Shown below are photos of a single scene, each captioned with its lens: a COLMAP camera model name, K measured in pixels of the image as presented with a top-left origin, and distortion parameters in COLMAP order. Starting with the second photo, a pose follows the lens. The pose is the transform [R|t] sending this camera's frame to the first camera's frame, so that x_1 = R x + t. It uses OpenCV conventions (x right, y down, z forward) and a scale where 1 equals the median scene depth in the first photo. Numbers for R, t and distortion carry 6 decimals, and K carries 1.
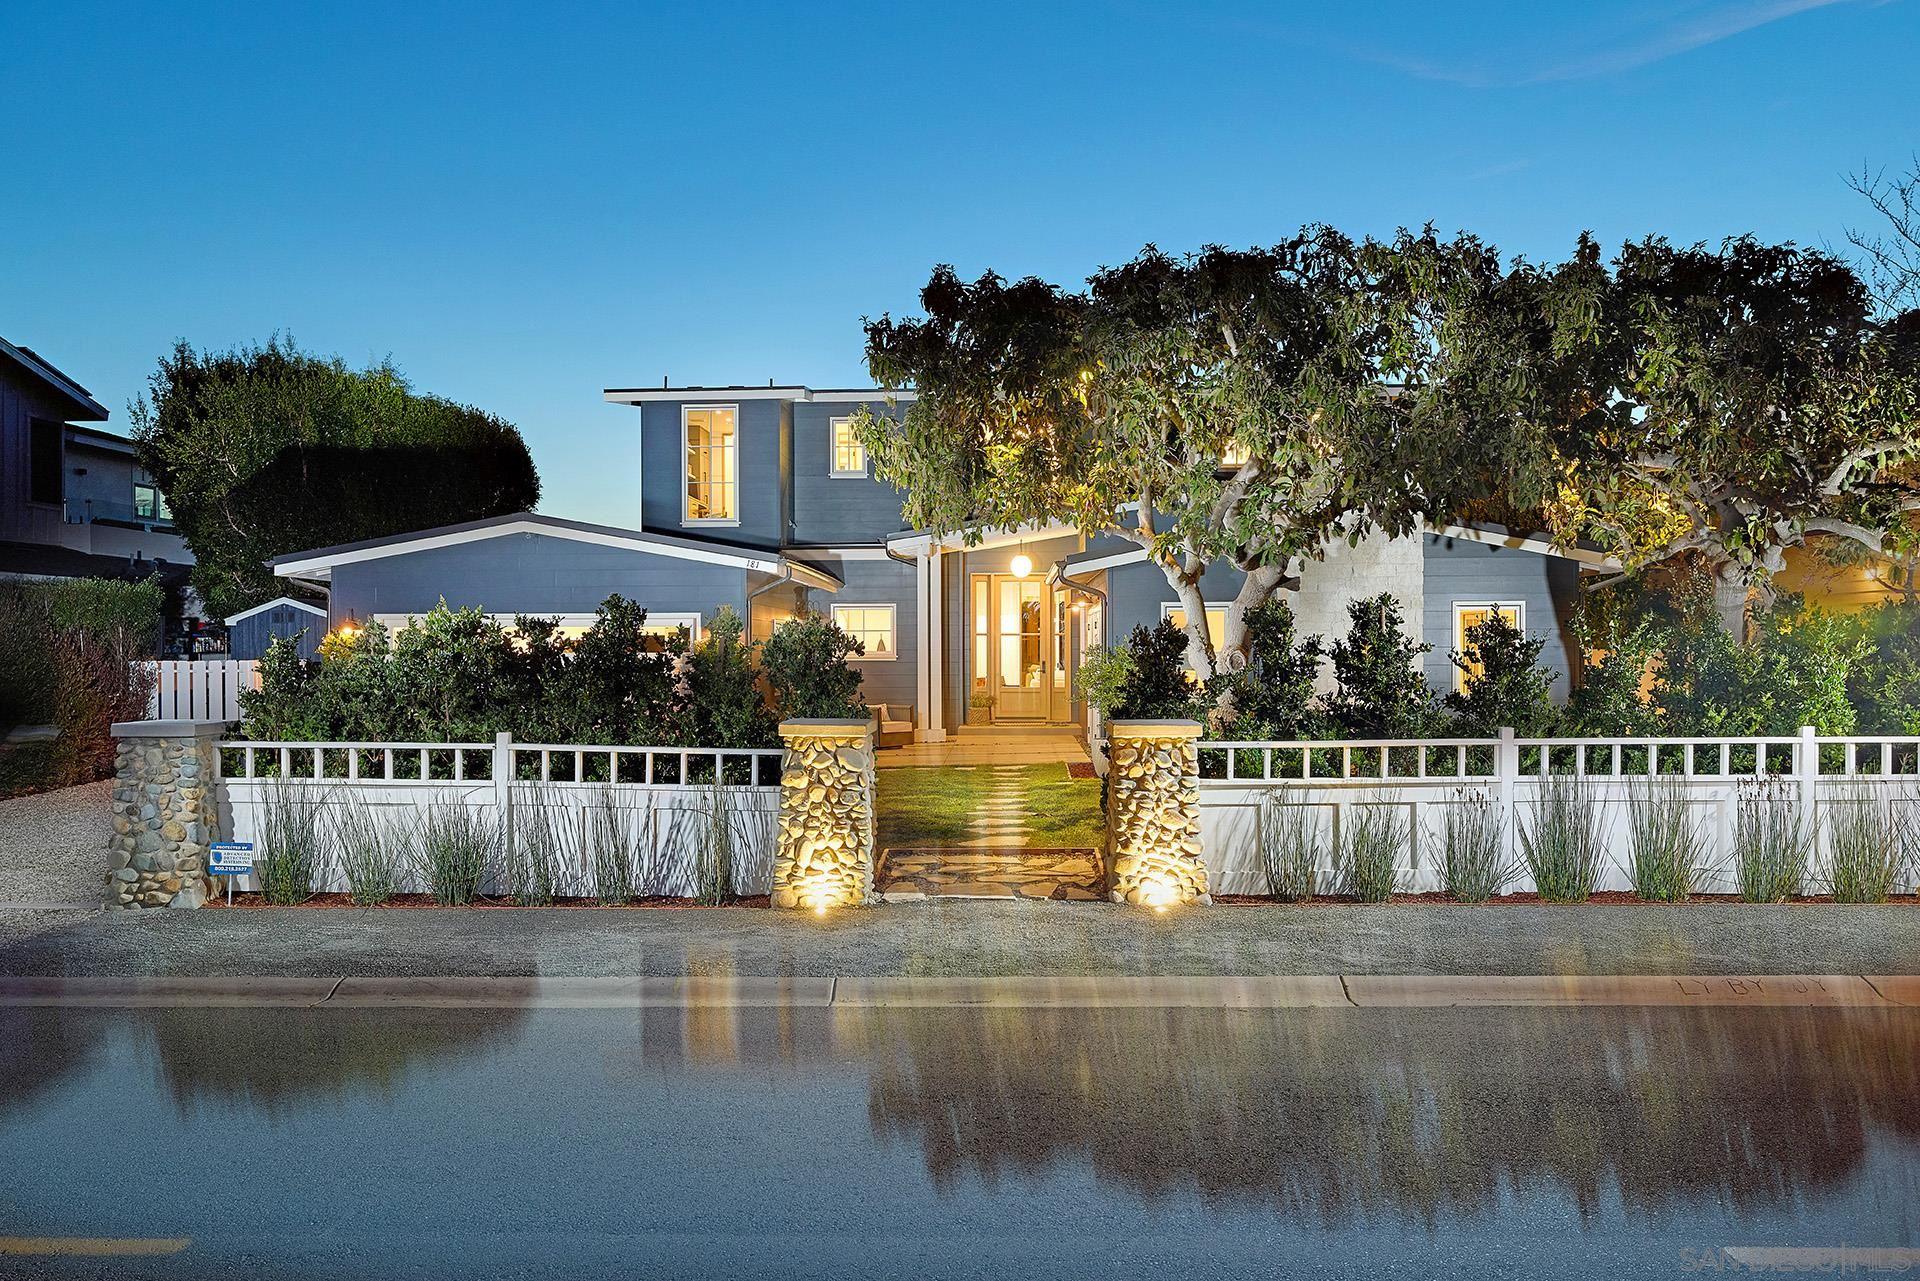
lens RADIAL K [[1440.0, 0, 960.0], [0, 1440.0, 640.5], [0, 0, 1]] dist [-0.000365, -0.000078]
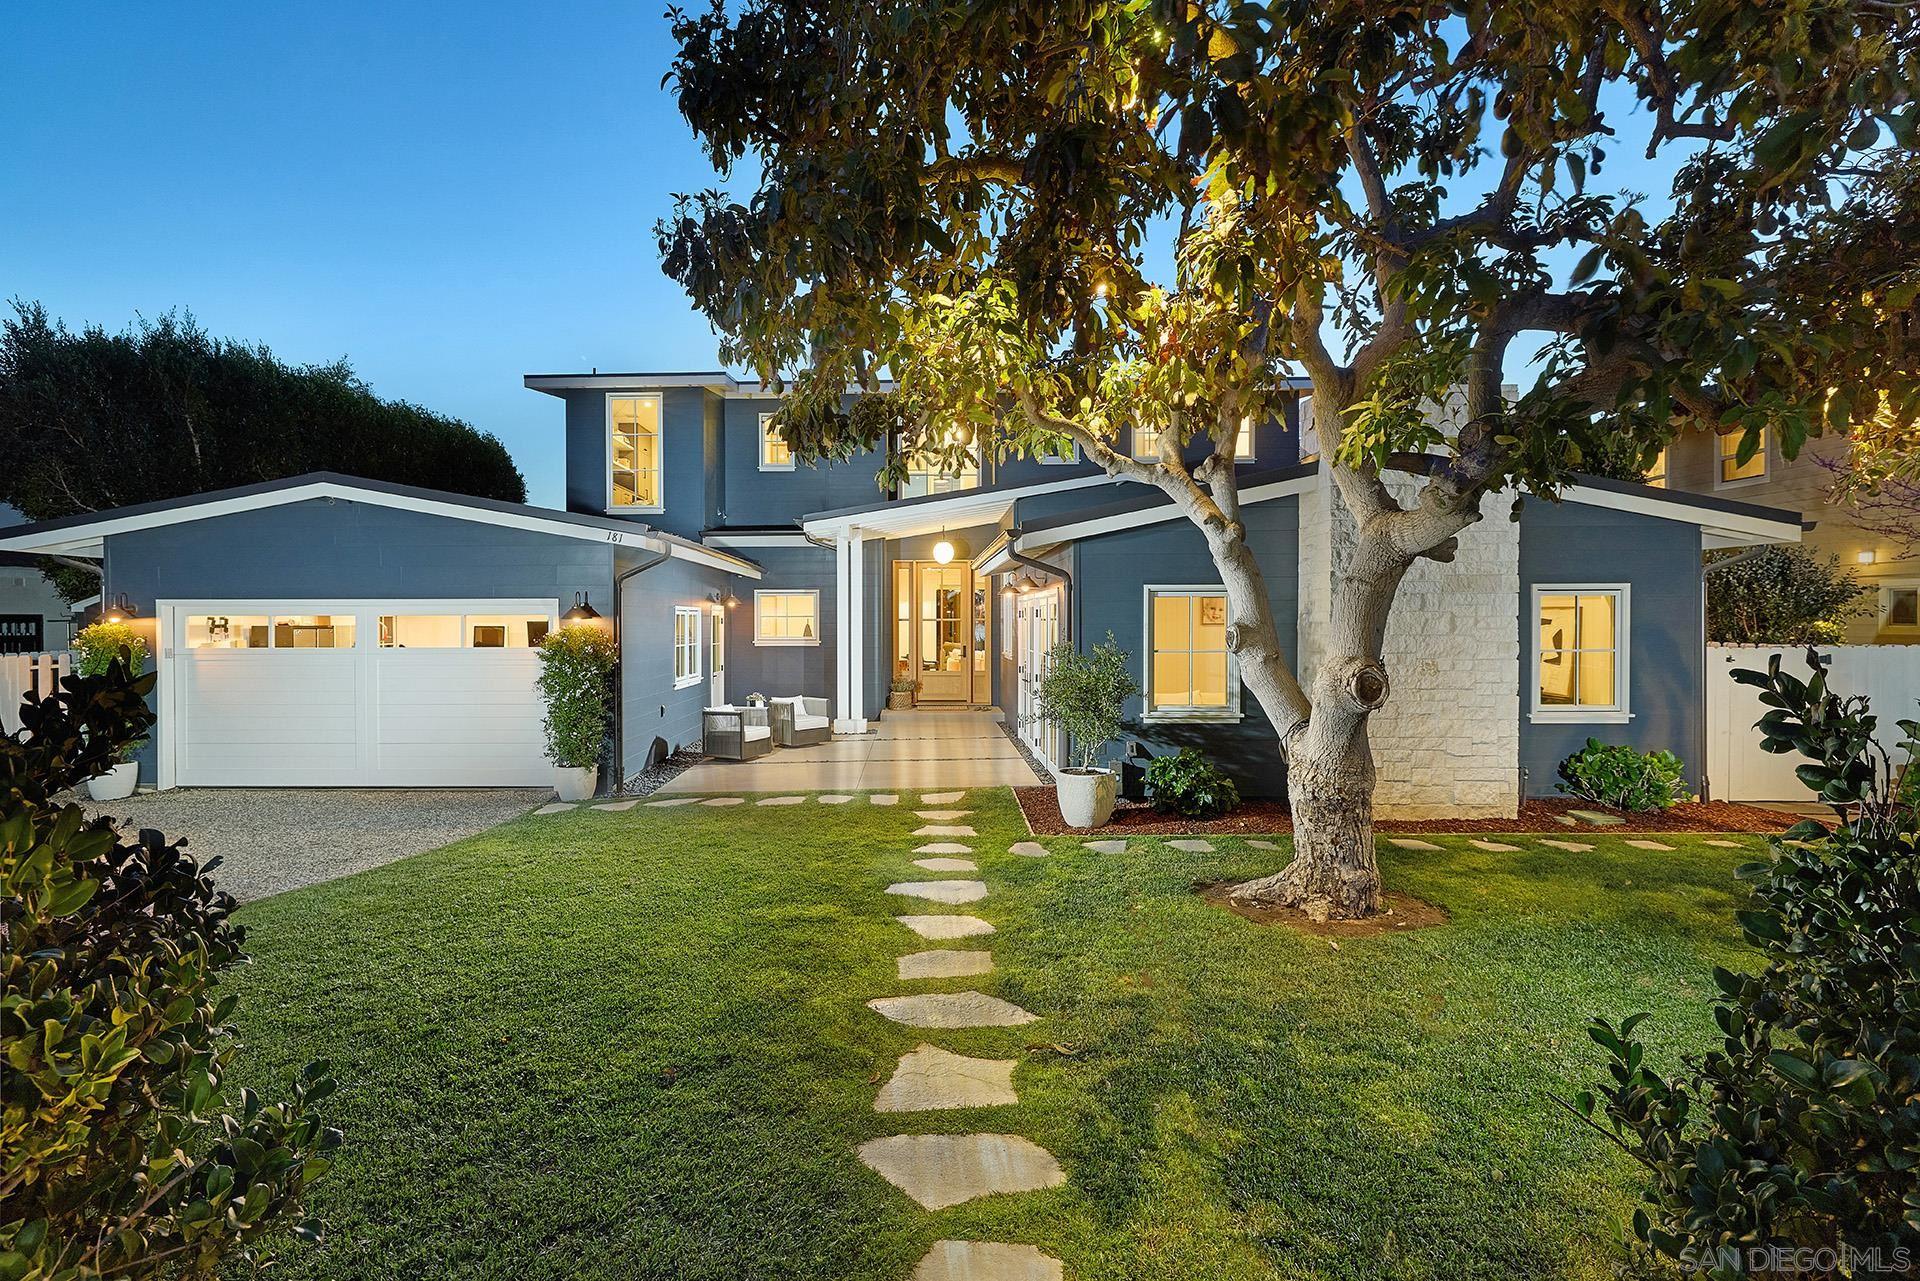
lens RADIAL K [[829.6, 0, 962.7], [0, 829.6, 617.6], [0, 0, 1]] dist [0.000312, 0.000031]
pose [[0.996164, -0.000549, 0.087502, 0.004721], [0.000429, 0.999999, 0.001392, -0.006877], [-0.087502, -0.001349, 0.996163, 0.403522]]
